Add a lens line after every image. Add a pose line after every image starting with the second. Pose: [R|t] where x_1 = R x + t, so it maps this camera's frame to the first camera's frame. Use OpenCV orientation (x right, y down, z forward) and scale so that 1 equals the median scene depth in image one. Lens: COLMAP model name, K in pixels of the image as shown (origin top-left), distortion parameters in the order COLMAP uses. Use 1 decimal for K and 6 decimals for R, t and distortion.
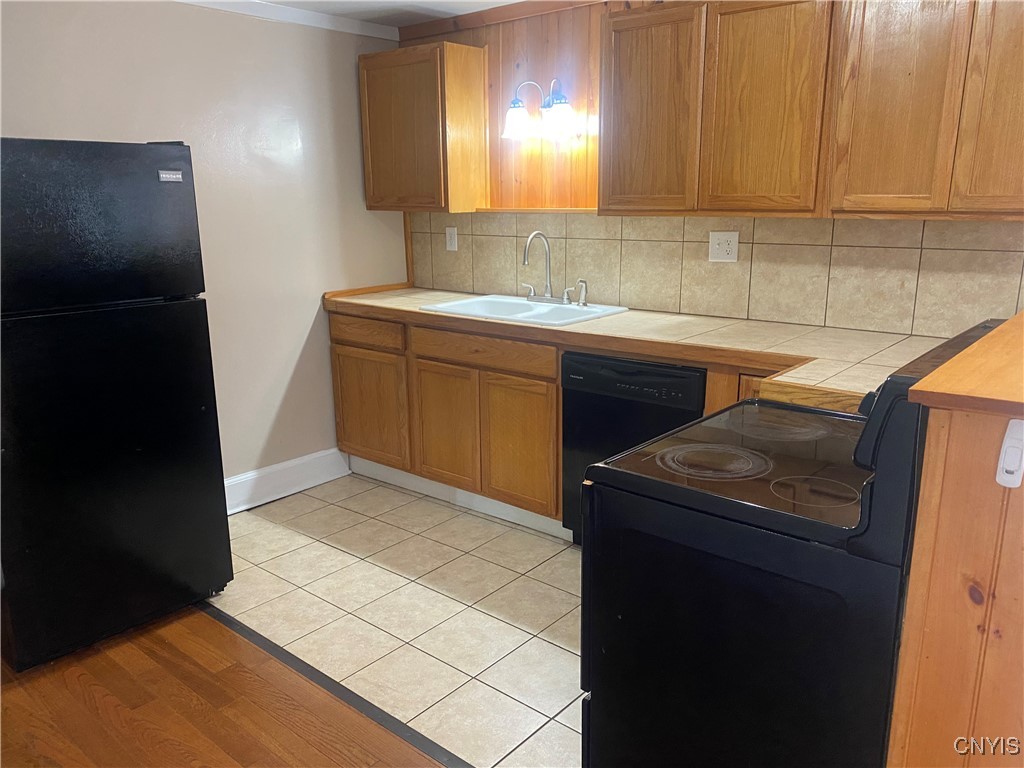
lens RADIAL K [[779.0, 0, 512.6], [0, 779.0, 385.9], [0, 0, 1]] dist [0.049471, -0.055156]
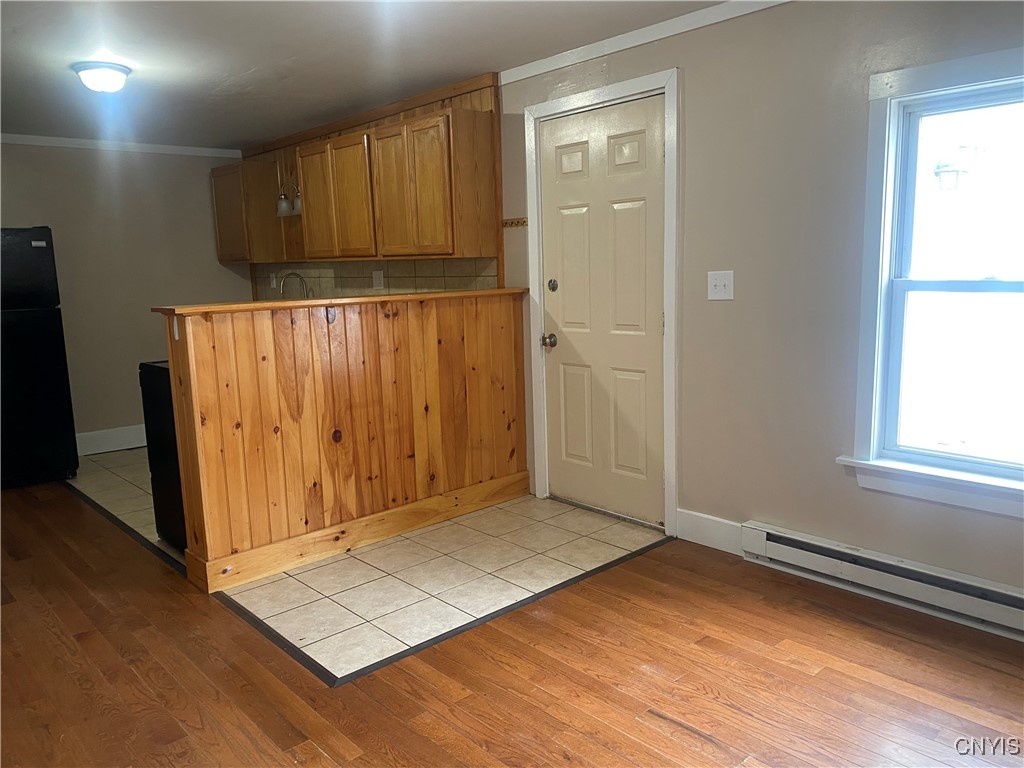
lens RADIAL K [[779.0, 0, 506.2], [0, 779.0, 386.2], [0, 0, 1]] dist [0.049471, -0.055156]
pose [[0.989381, 0.004823, -0.145264, 0.883425], [-0.016245, 0.996857, -0.077543, 0.192561], [0.144434, 0.079080, 0.986350, -0.644812]]
